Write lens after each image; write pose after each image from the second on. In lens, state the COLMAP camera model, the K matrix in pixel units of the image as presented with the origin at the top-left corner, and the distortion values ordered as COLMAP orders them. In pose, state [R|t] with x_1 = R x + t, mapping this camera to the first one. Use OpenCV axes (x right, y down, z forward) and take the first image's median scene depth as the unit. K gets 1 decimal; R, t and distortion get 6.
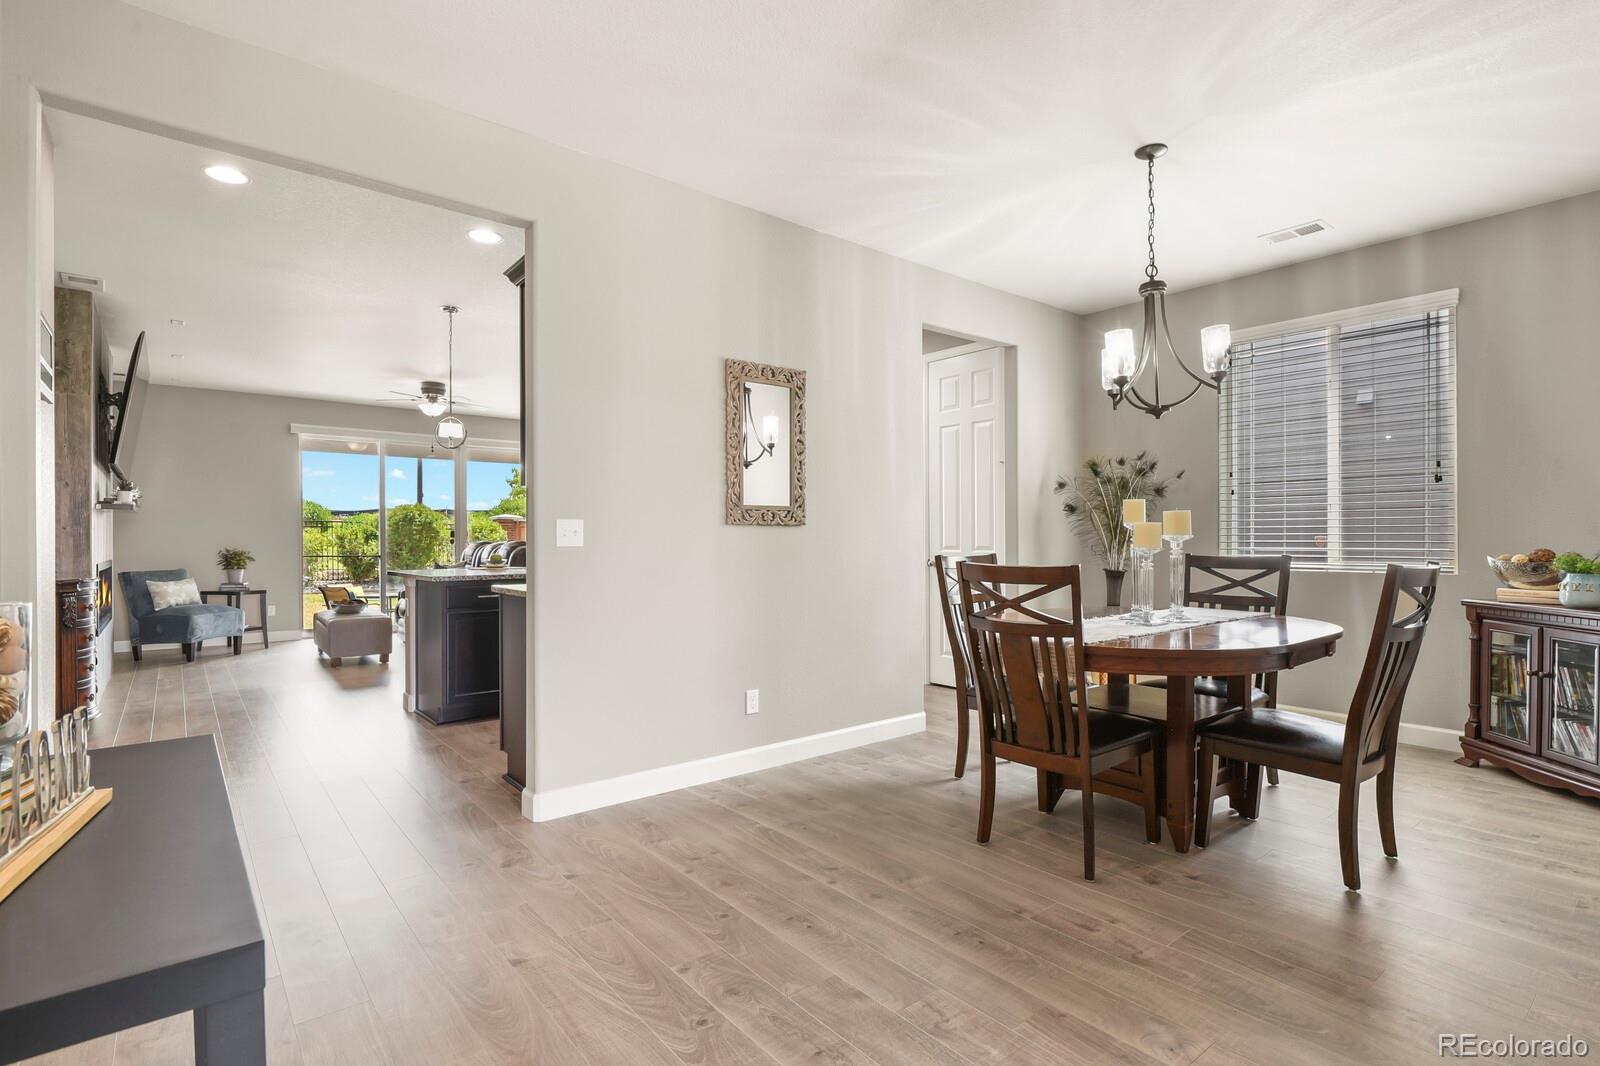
lens RADIAL K [[771.9, 0, 803.7], [0, 771.9, 535.7], [0, 0, 1]] dist [-0.002899, -0.005818]
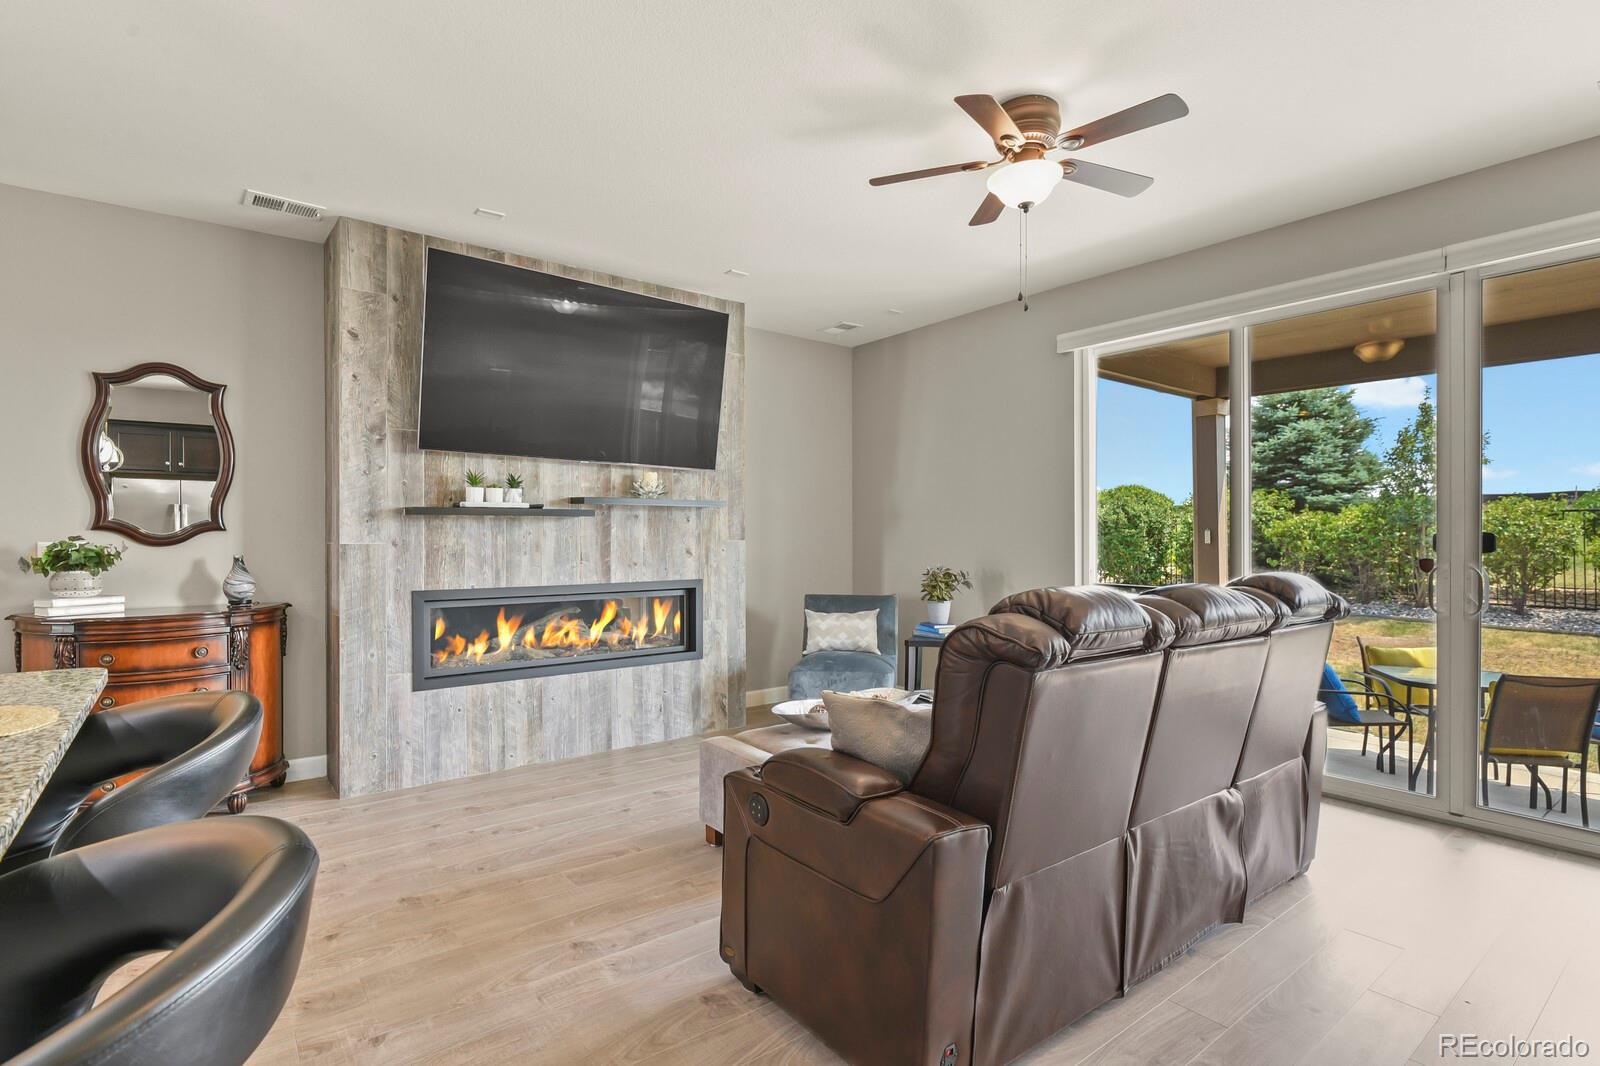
lens RADIAL K [[771.9, 0, 801.5], [0, 771.9, 539.5], [0, 0, 1]] dist [-0.002899, -0.005818]
pose [[-0.028375, 0.007635, -0.999568, -0.289436], [0.005645, 0.999956, 0.007478, -0.021109], [0.999581, -0.005430, -0.028417, 1.946718]]
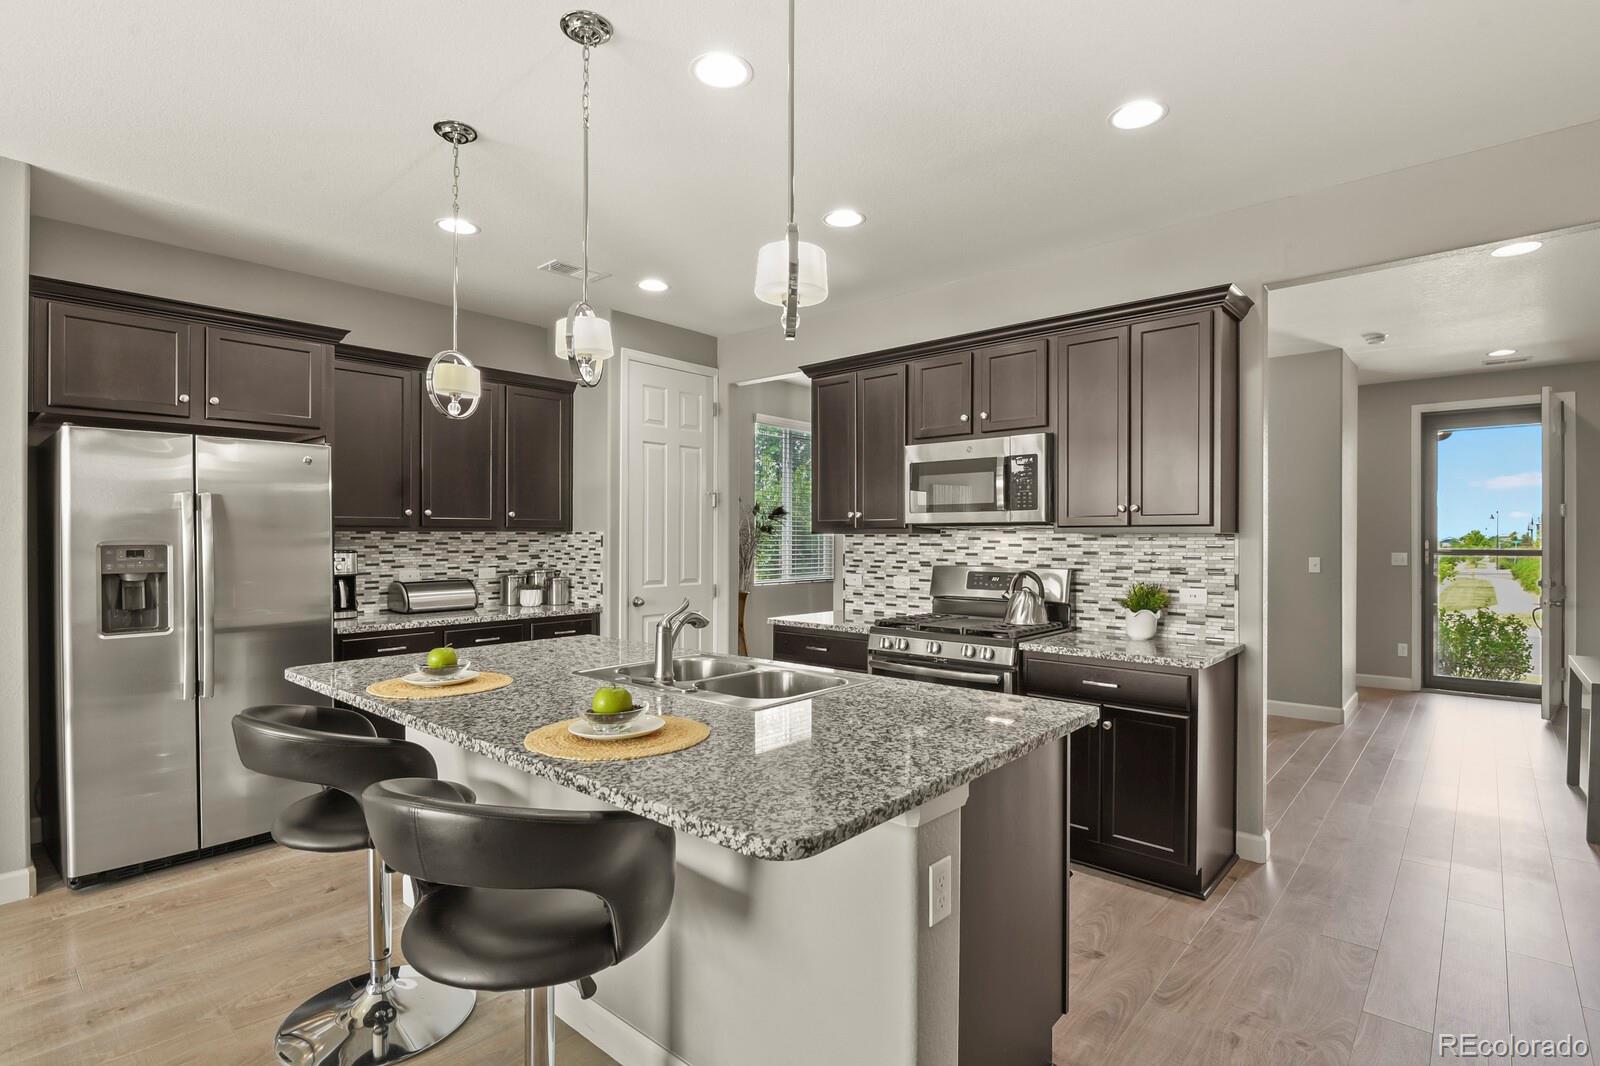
lens RADIAL K [[771.9, 0, 799.3], [0, 771.9, 535.6], [0, 0, 1]] dist [-0.002899, -0.005818]
pose [[-0.156934, 0.005554, 0.987593, -1.081300], [-0.003184, 0.999976, -0.006129, -0.051257], [-0.987604, -0.004106, -0.156913, 1.500961]]
